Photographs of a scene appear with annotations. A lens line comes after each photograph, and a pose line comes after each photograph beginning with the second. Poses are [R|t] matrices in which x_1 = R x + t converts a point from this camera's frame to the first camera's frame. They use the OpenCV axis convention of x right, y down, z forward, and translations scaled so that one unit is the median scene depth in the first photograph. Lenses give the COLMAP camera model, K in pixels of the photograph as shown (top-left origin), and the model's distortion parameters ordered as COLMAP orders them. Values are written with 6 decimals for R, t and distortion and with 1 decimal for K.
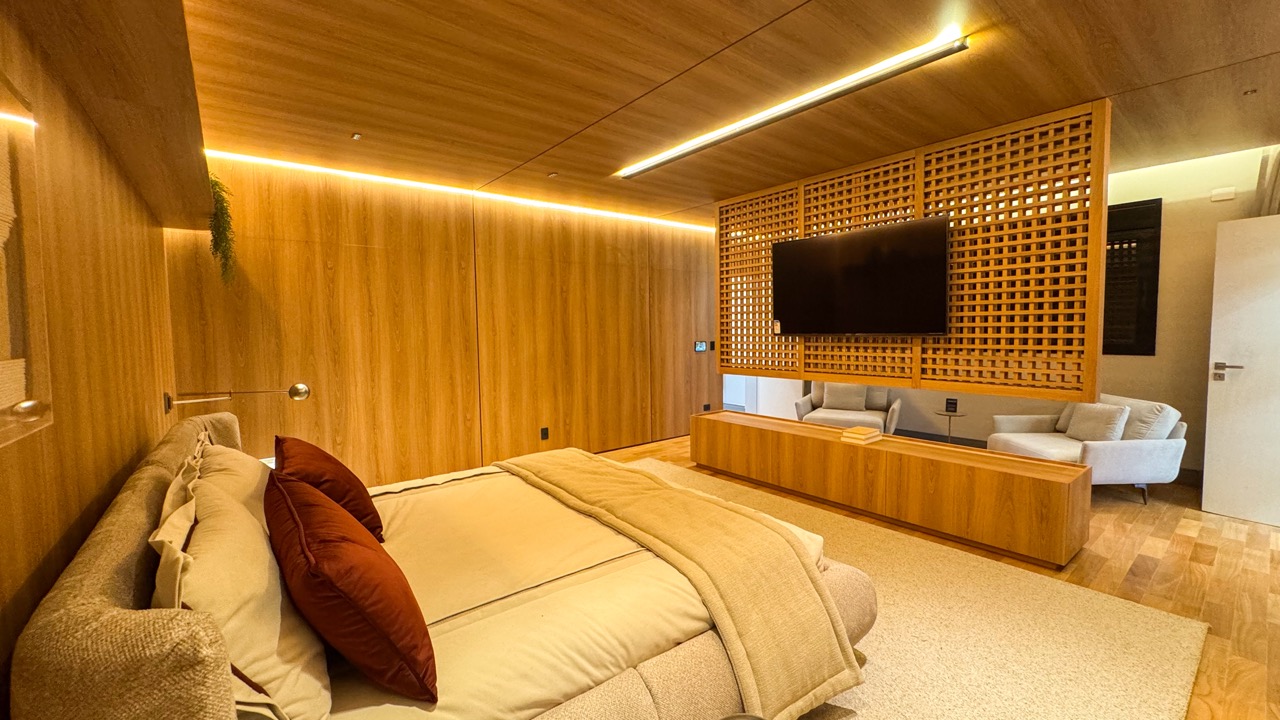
lens RADIAL K [[510.7, 0, 640.0], [0, 510.7, 360.0], [0, 0, 1]] dist [0.001166, 0.000073]
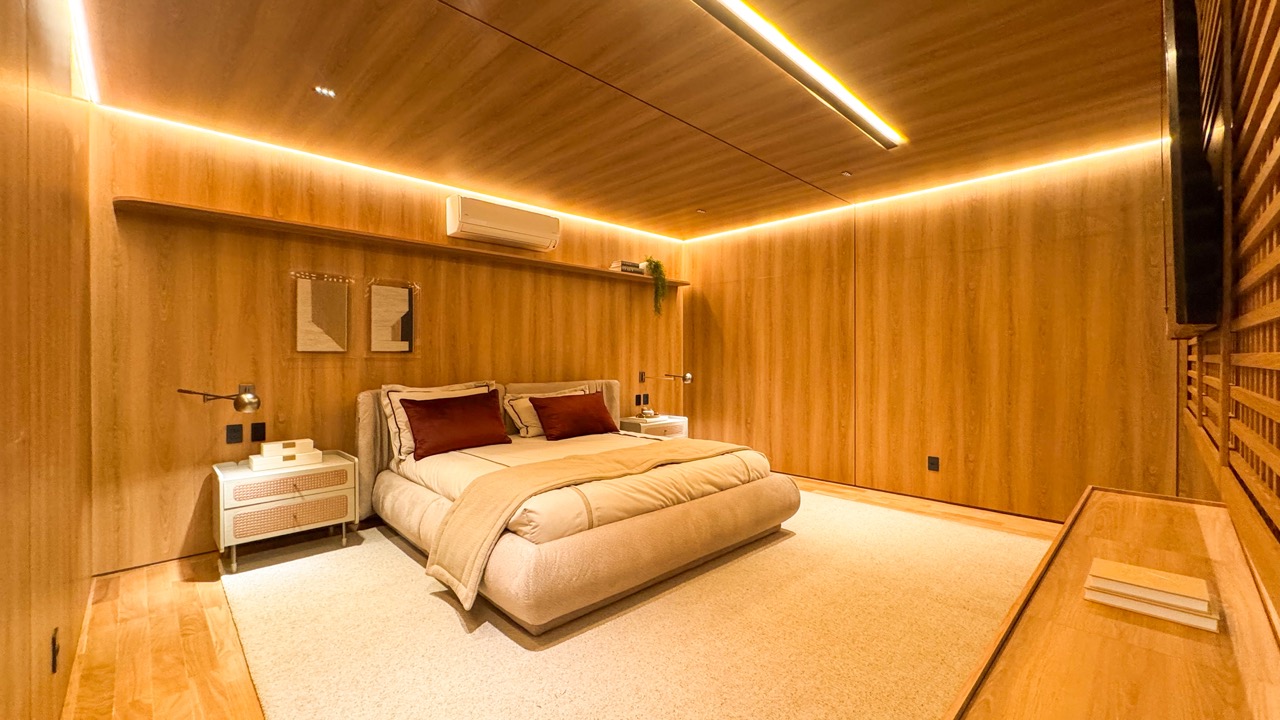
lens RADIAL K [[510.7, 0, 640.0], [0, 510.7, 360.0], [0, 0, 1]] dist [0.001166, 0.000073]
pose [[0.104114, 0.019427, -0.994376, 0.651034], [-0.067455, 0.997645, 0.012428, -0.002434], [0.992275, 0.065782, 0.105179, 0.476467]]
